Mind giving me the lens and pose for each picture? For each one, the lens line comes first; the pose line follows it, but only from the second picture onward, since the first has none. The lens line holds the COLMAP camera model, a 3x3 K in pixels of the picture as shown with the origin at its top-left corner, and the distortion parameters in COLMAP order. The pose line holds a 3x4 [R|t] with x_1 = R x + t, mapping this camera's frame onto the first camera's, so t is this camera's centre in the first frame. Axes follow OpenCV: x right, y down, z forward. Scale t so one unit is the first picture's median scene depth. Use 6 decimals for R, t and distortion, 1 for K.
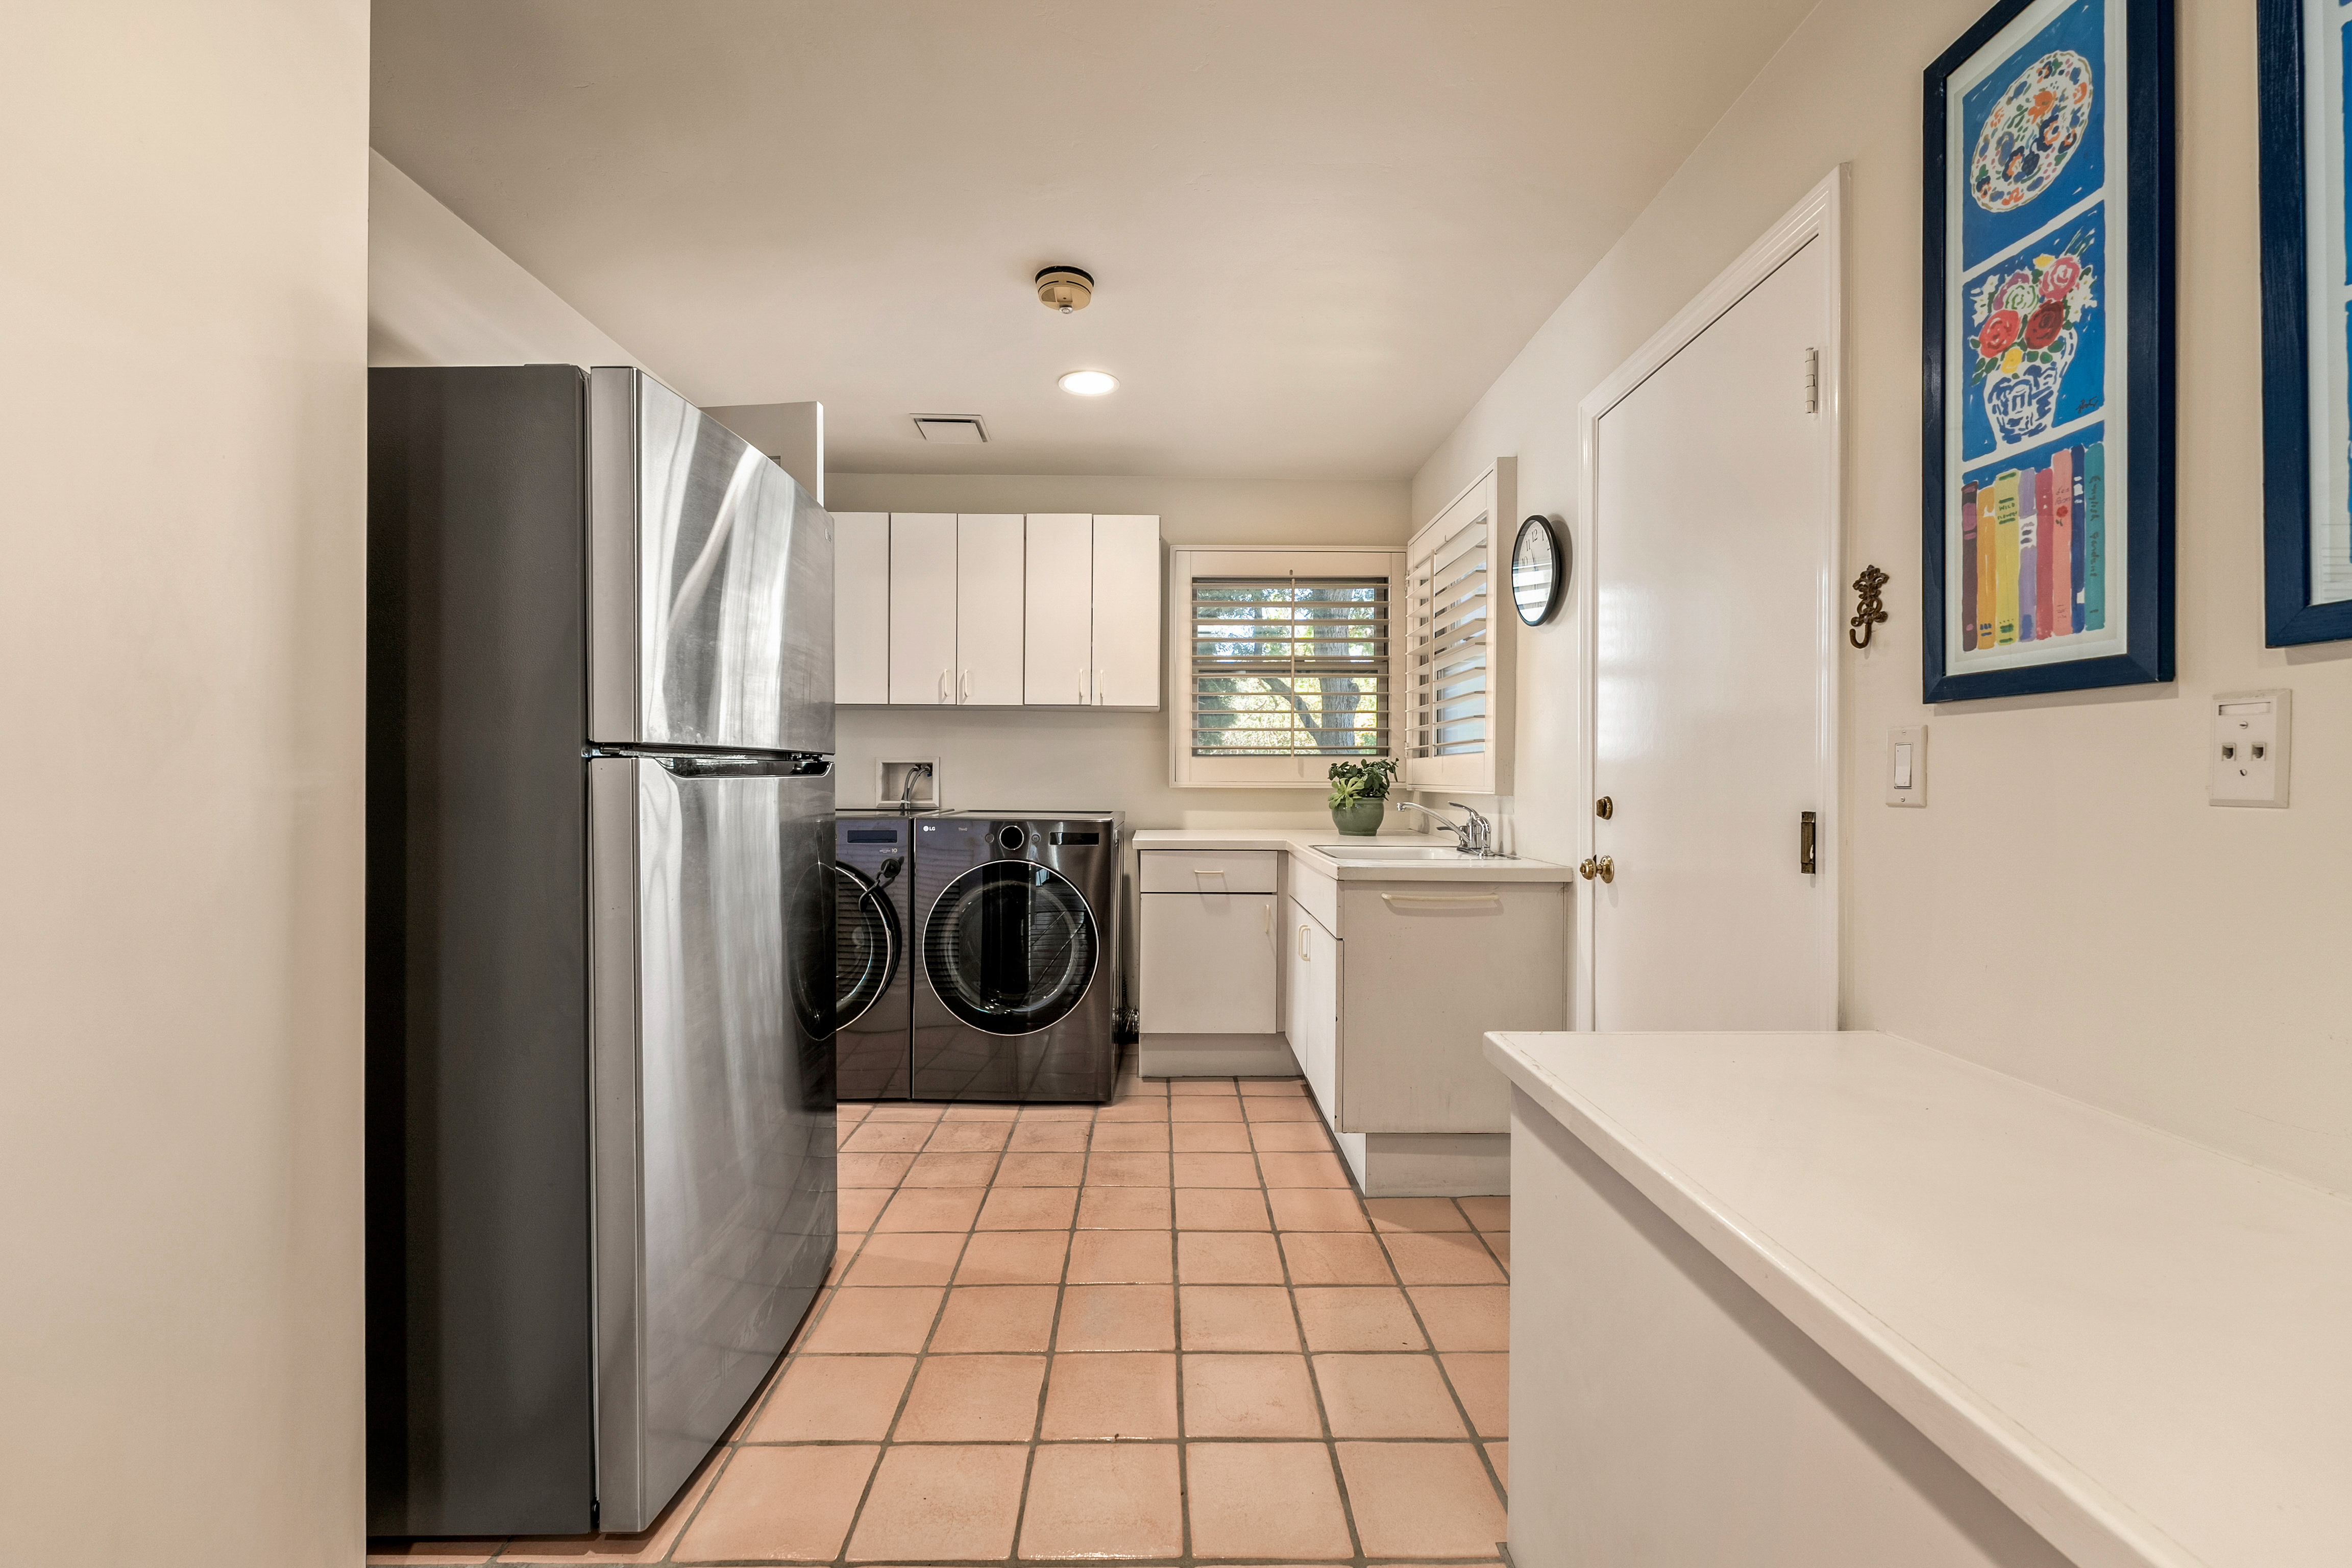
lens RADIAL K [[928.4, 0, 1172.8], [0, 928.4, 777.7], [0, 0, 1]] dist [0.000368, -0.000033]
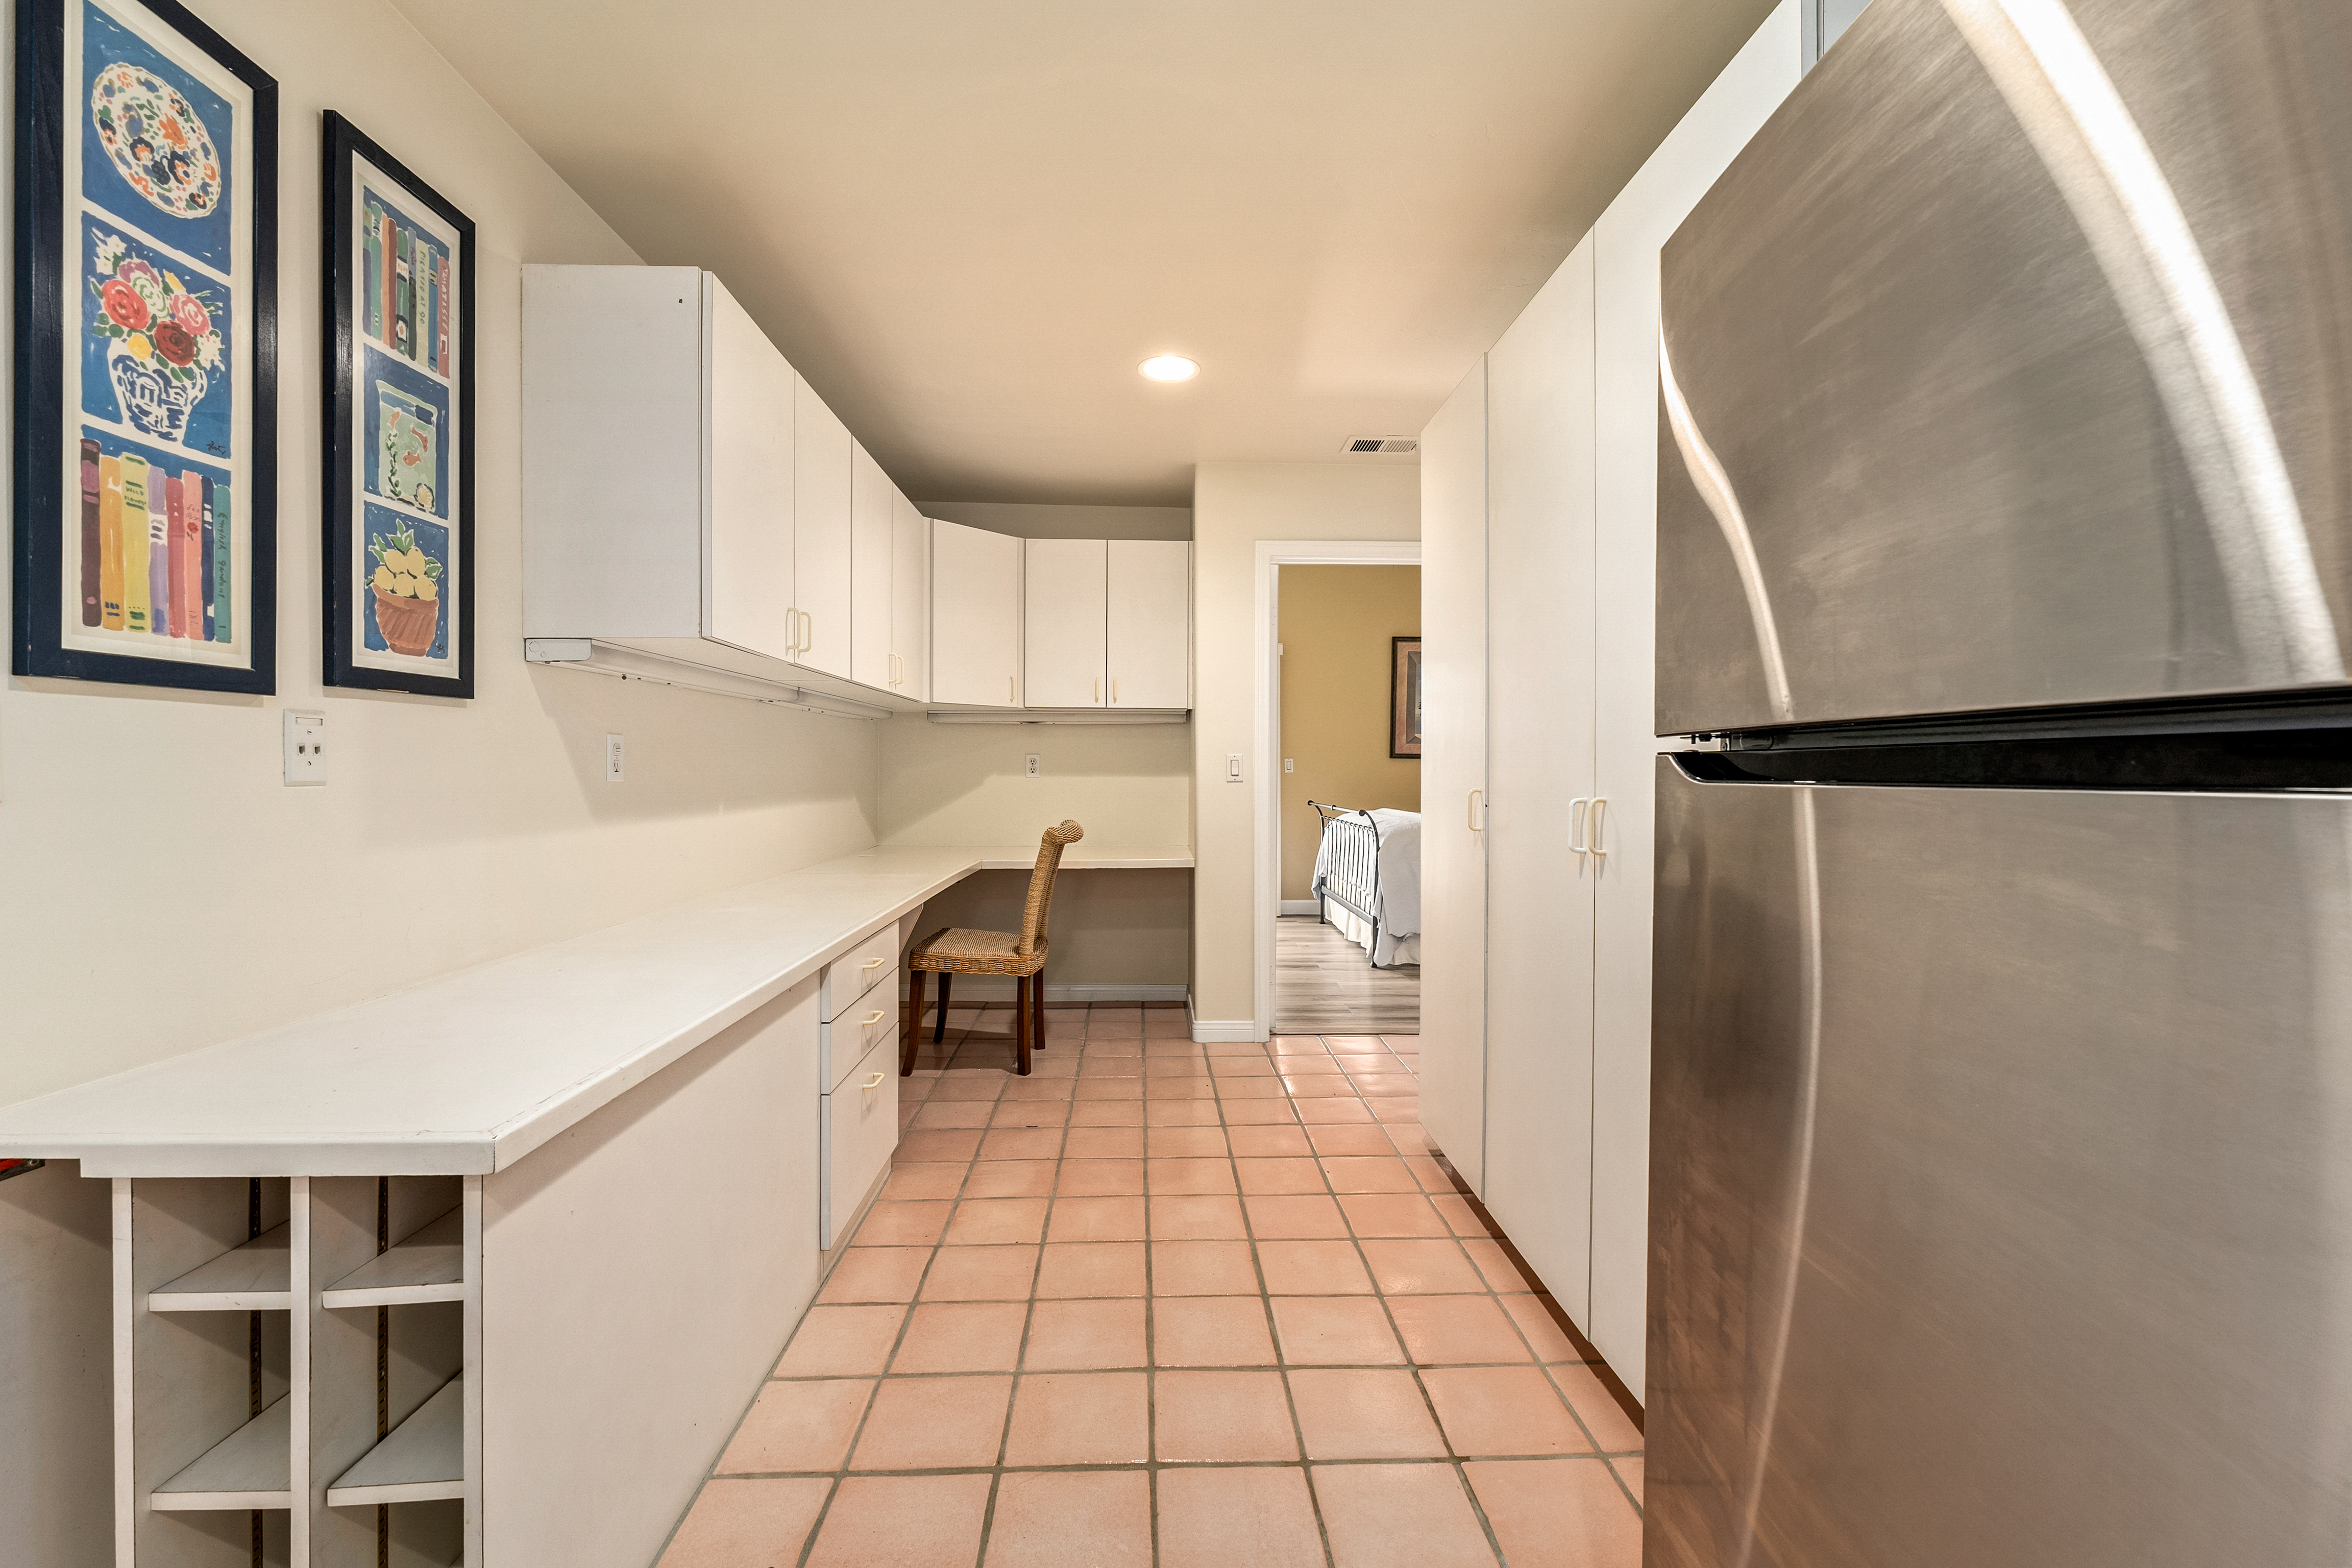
lens RADIAL K [[928.4, 0, 1169.4], [0, 928.4, 774.0], [0, 0, 1]] dist [0.000368, -0.000033]
pose [[-0.999915, -0.009415, -0.009047, -0.197251], [-0.009485, 0.999925, 0.007776, -0.010592], [0.008973, 0.007861, -0.999929, 2.053906]]
